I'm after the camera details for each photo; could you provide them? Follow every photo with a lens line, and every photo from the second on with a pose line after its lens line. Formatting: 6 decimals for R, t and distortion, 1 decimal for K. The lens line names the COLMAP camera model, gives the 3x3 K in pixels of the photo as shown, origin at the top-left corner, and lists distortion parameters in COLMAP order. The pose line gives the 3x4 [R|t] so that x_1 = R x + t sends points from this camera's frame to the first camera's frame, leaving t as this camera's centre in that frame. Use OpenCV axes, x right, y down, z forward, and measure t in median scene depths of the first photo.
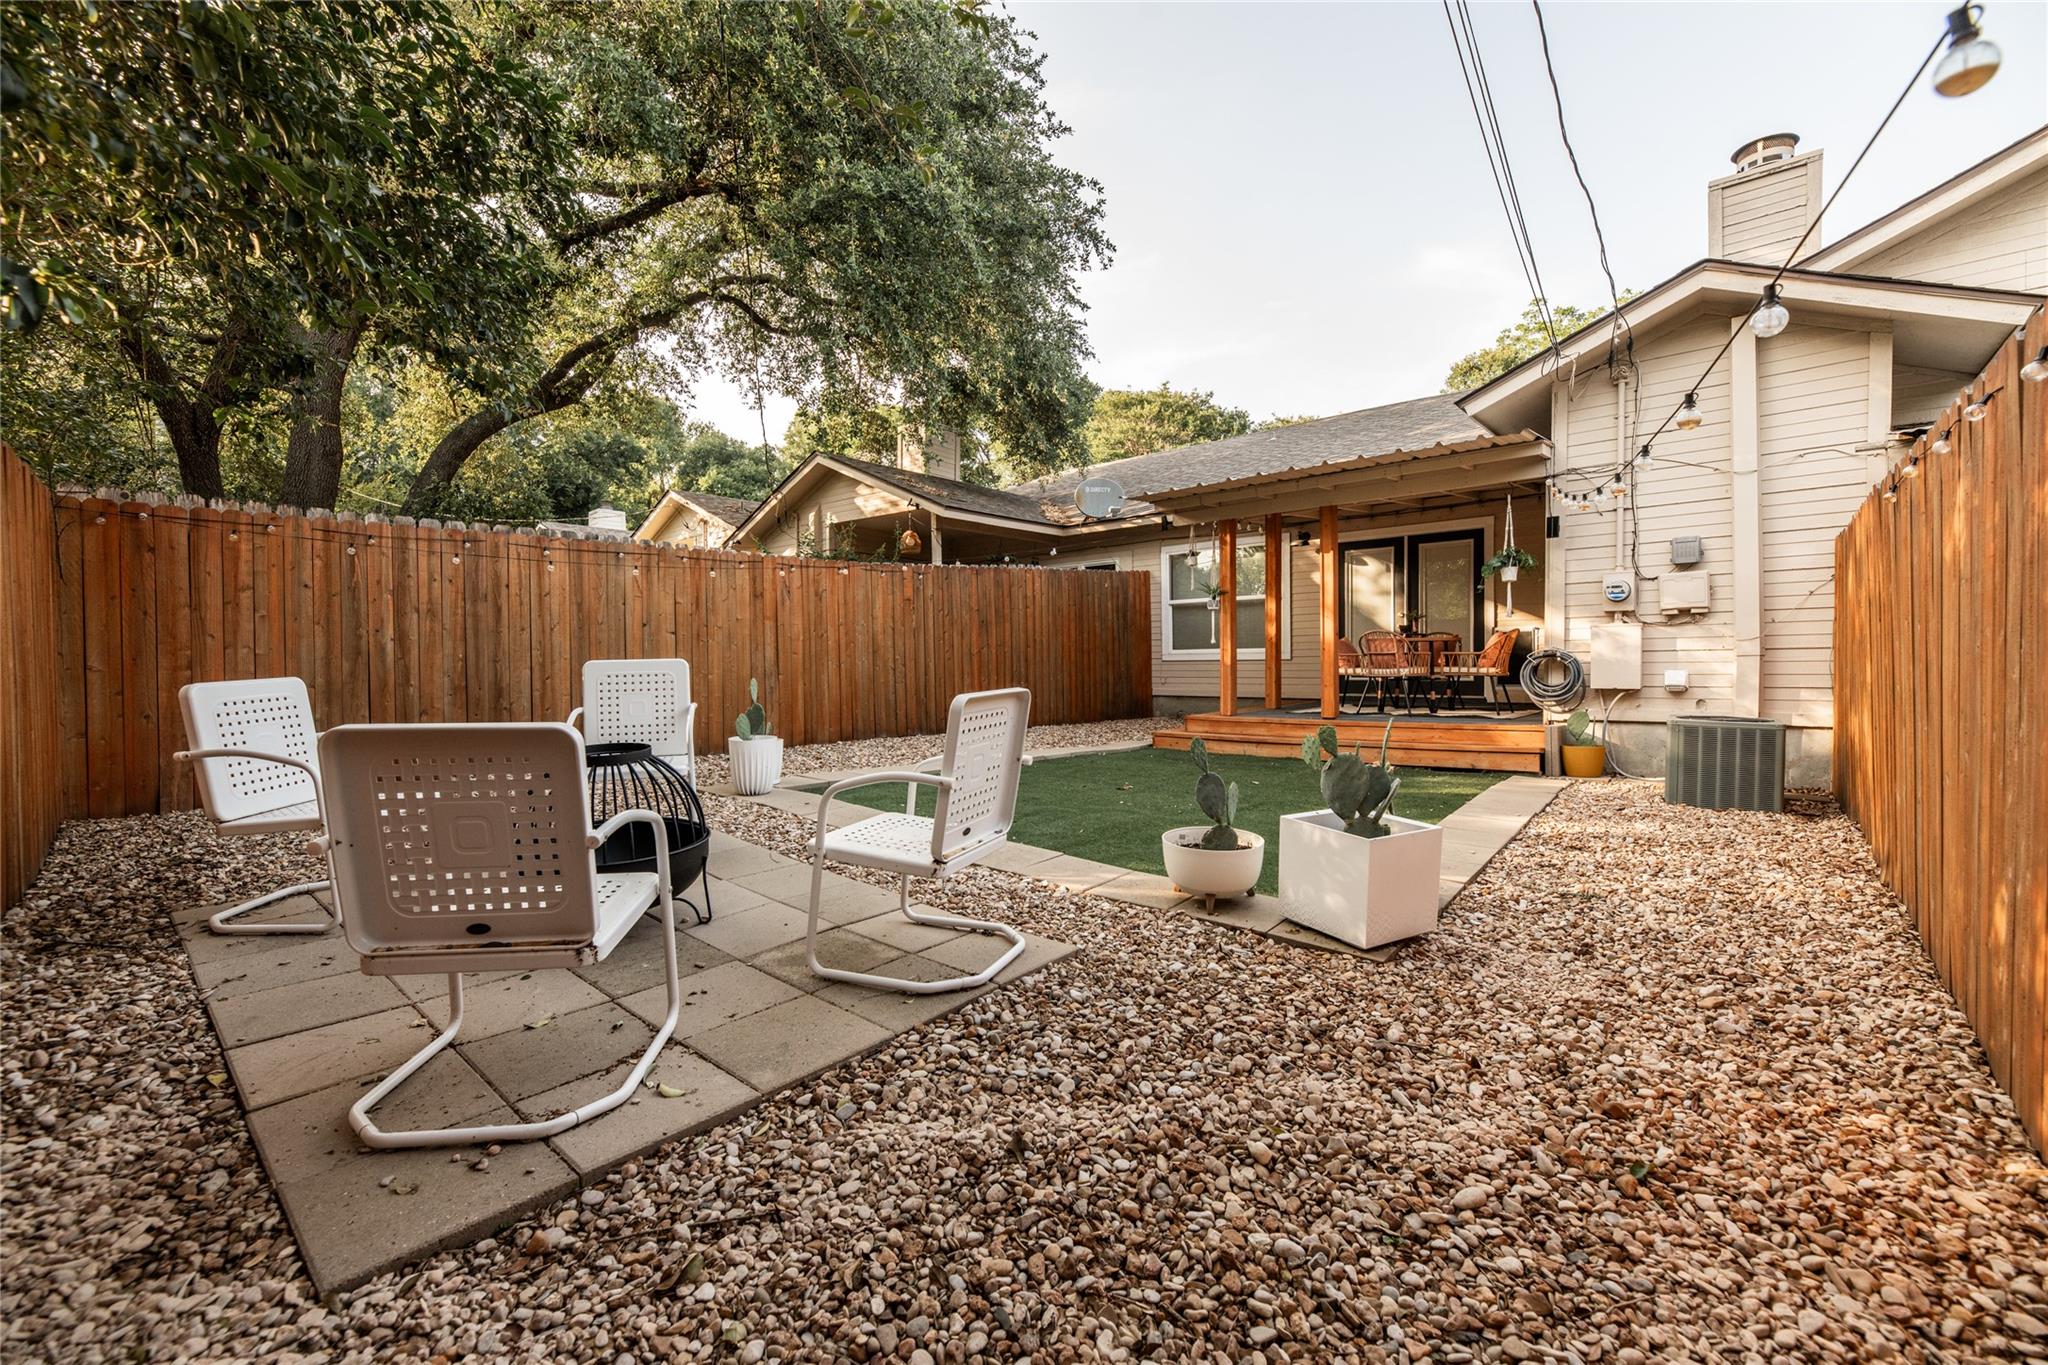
lens RADIAL K [[856.4, 0, 1024.0], [0, 856.4, 682.5], [0, 0, 1]] dist [0.000020, -0.000169]
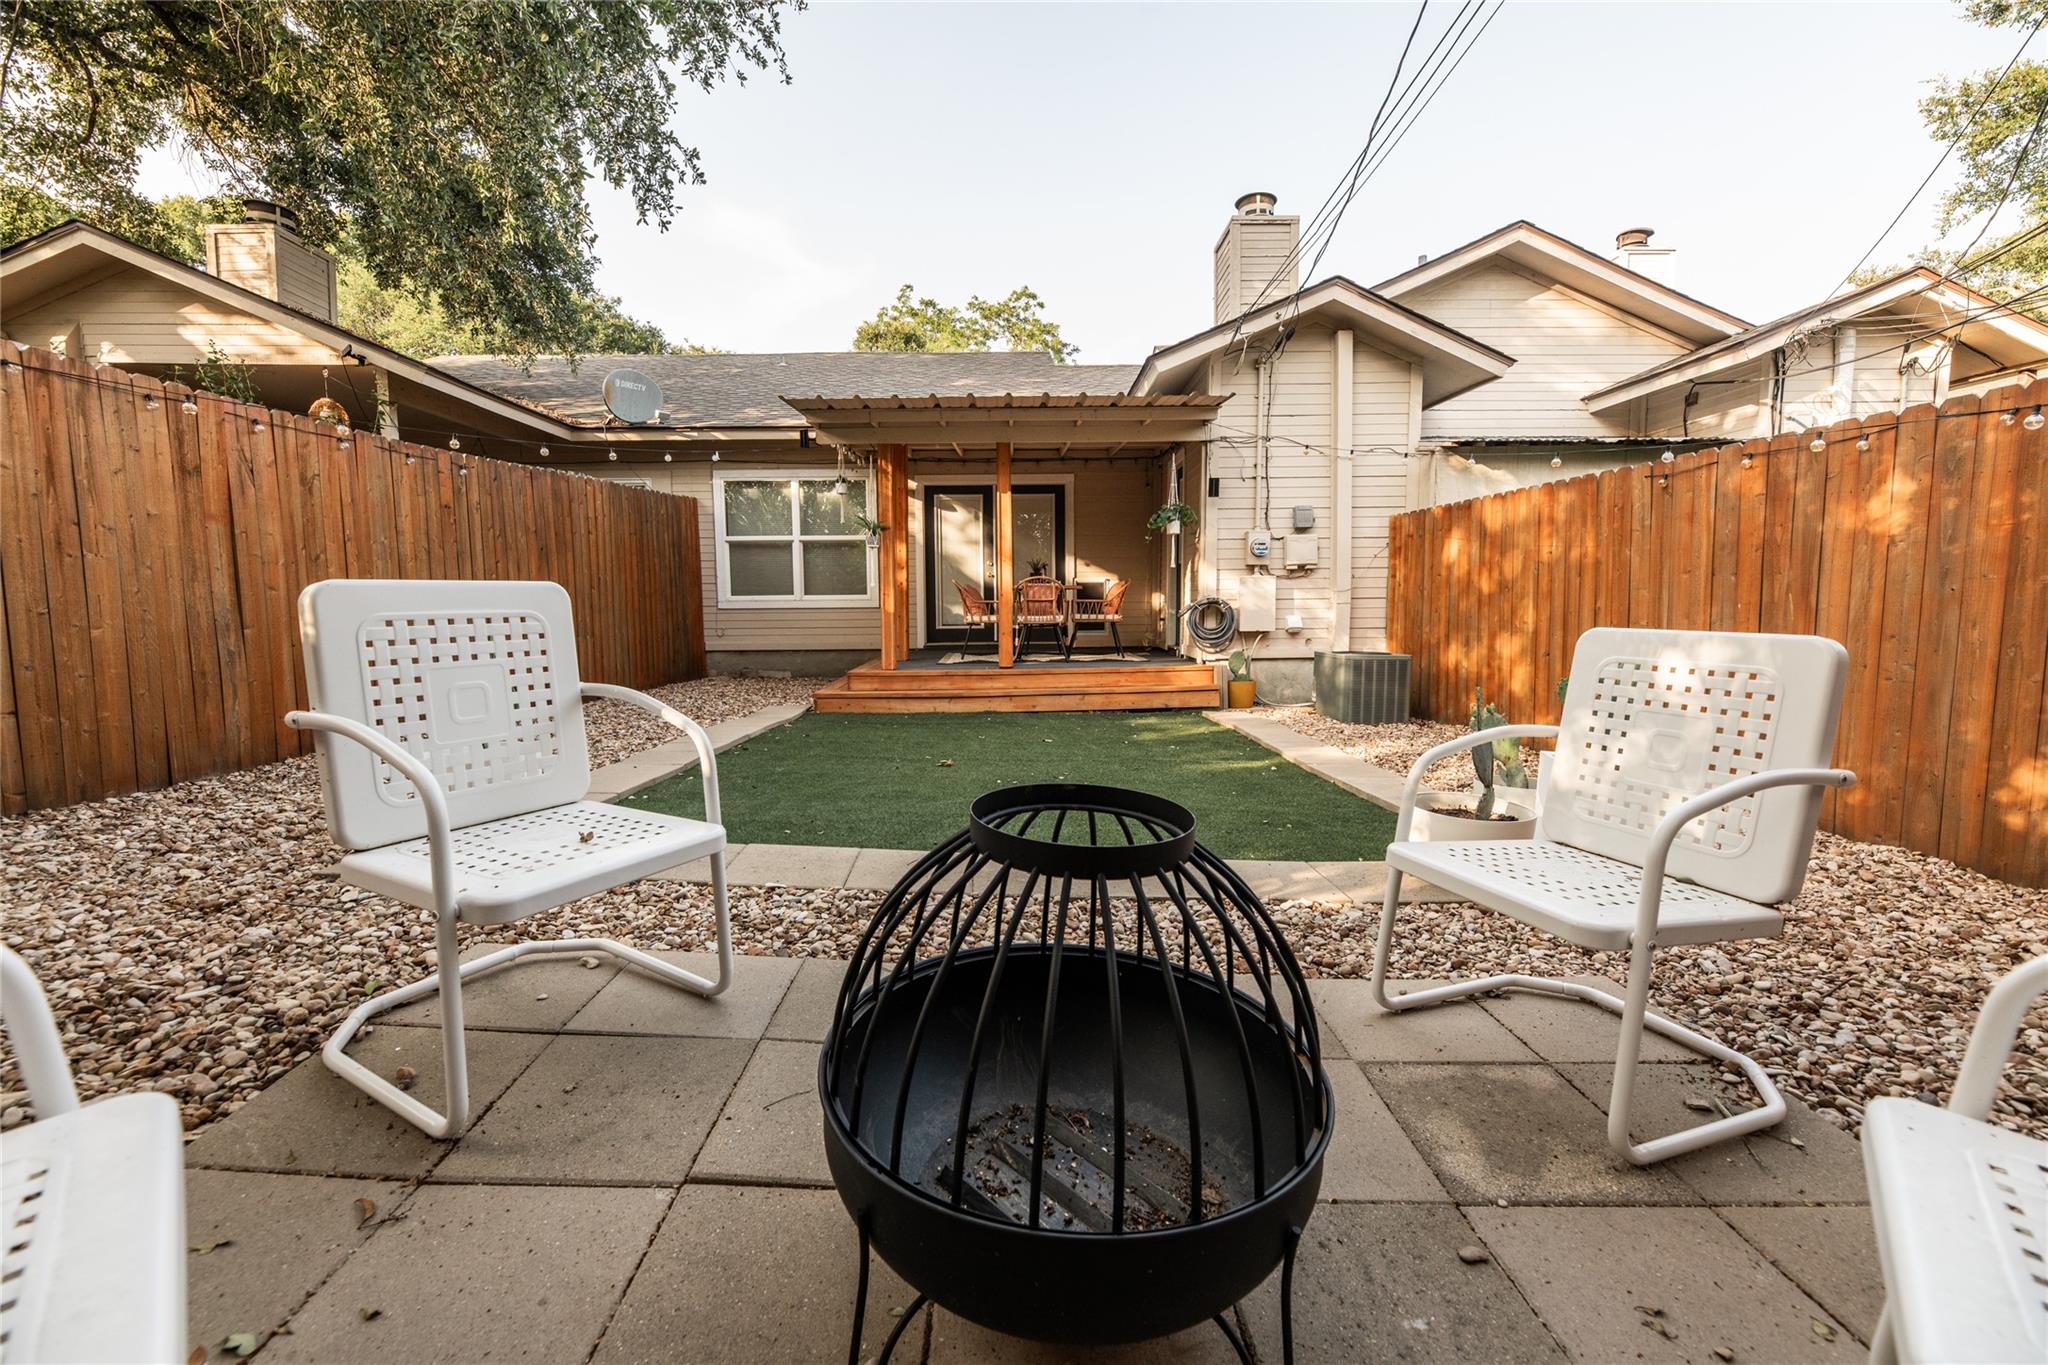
lens RADIAL K [[856.4, 0, 1024.0], [0, 856.4, 682.5], [0, 0, 1]] dist [0.000020, -0.000169]
pose [[0.739046, -0.053586, 0.671521, -0.250310], [0.016716, 0.997983, 0.061240, 0.000103], [-0.673448, -0.034034, 0.738451, 0.251067]]
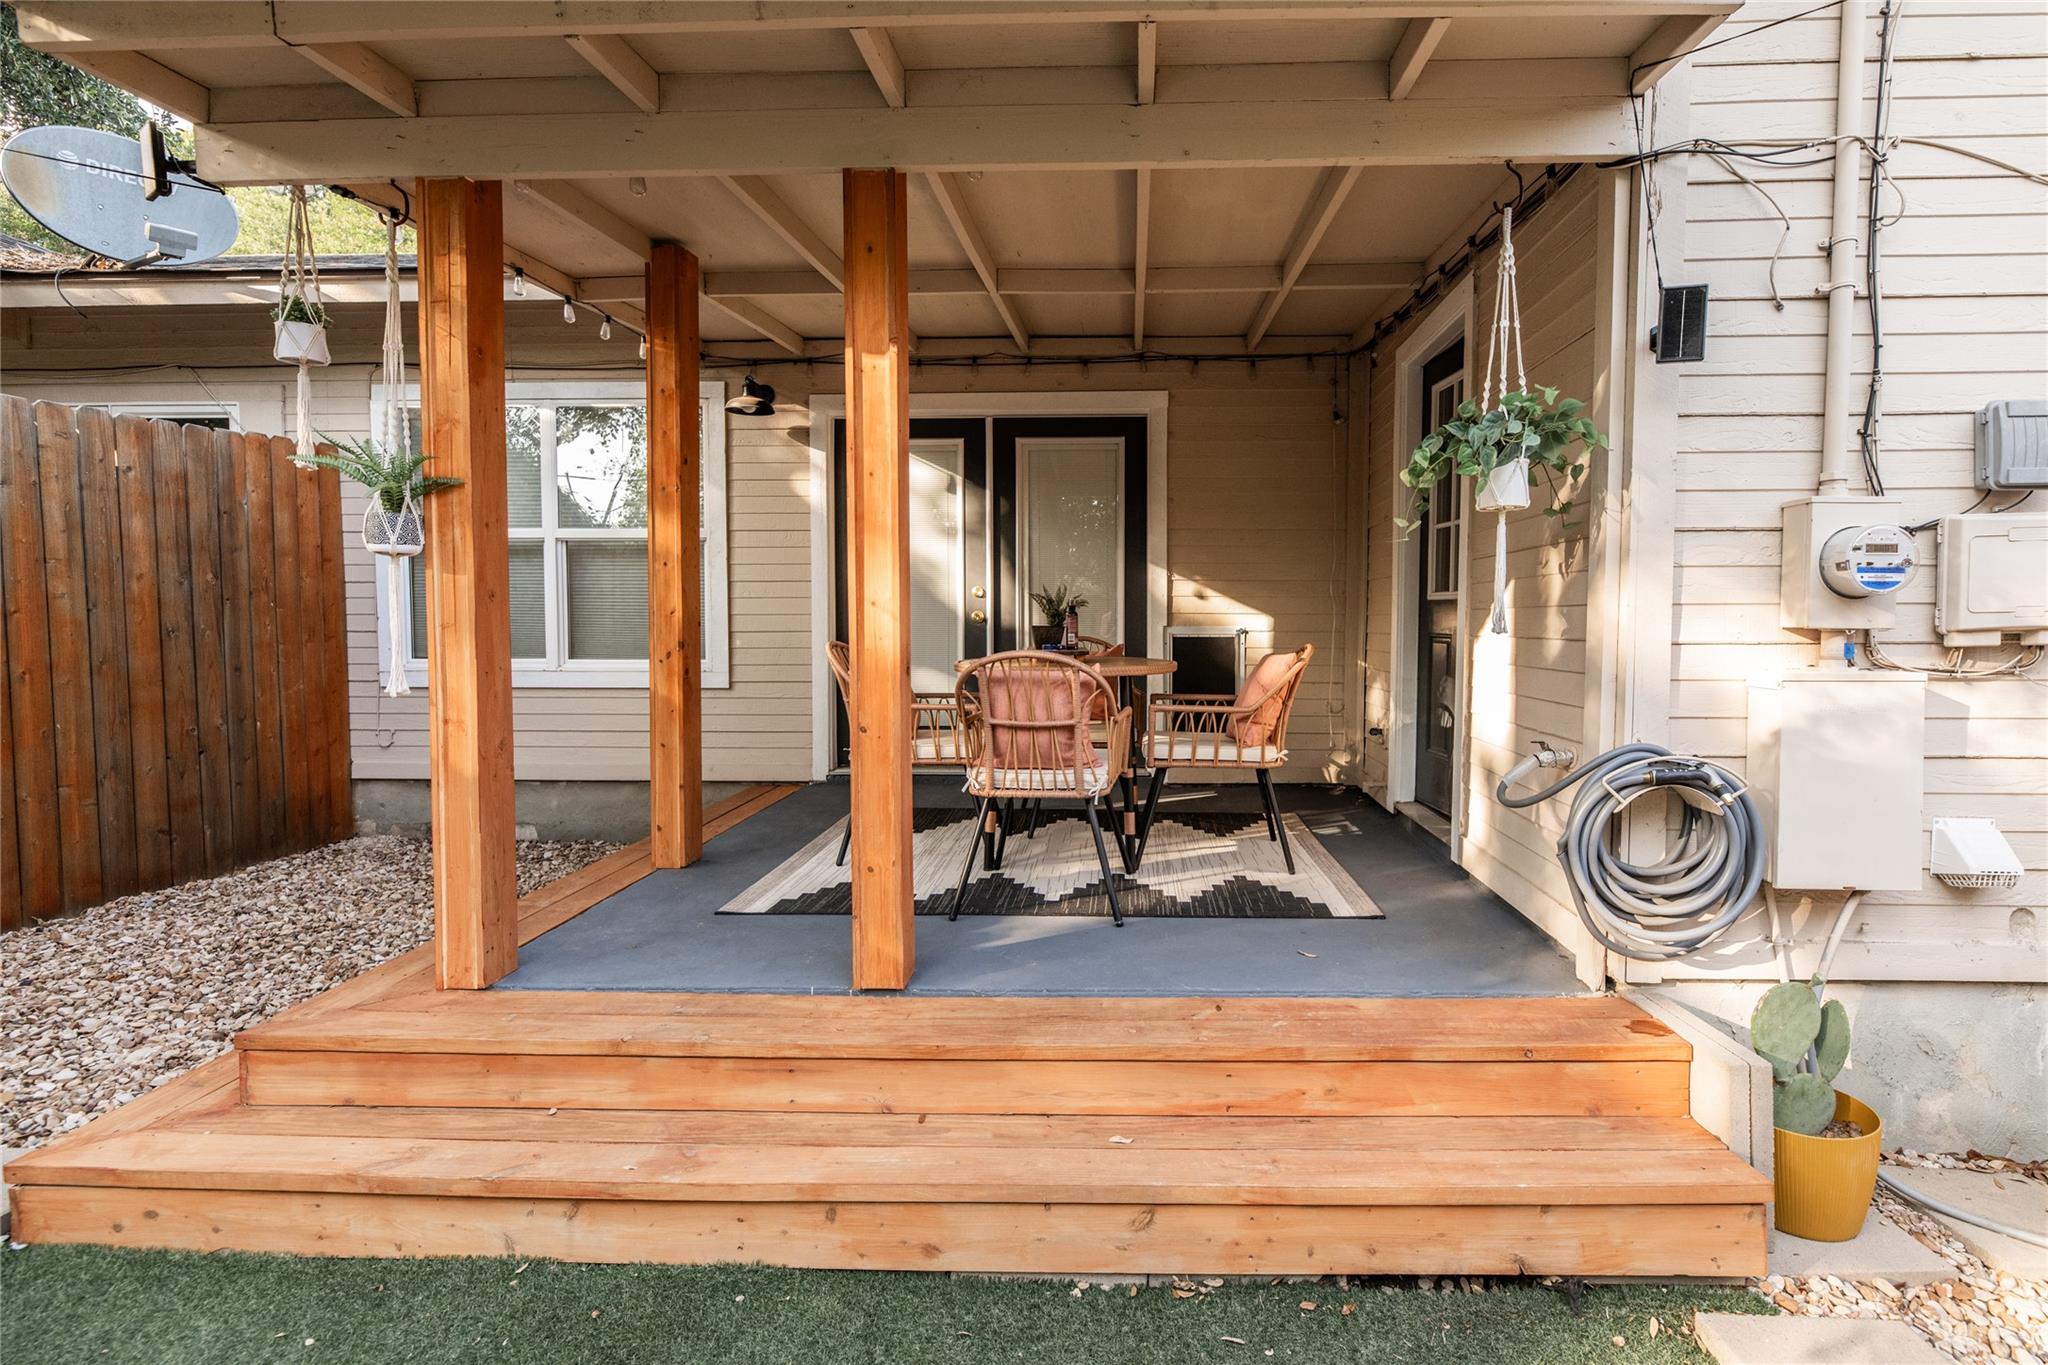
lens RADIAL K [[912.0, 0, 1093.3], [0, 912.0, 654.7], [0, 0, 1]] dist [0.000235, -0.000021]
pose [[0.774090, -0.013838, 0.632925, 0.208215], [0.007345, 0.999890, 0.012878, -0.059155], [-0.633033, -0.005320, 0.774106, 0.672763]]
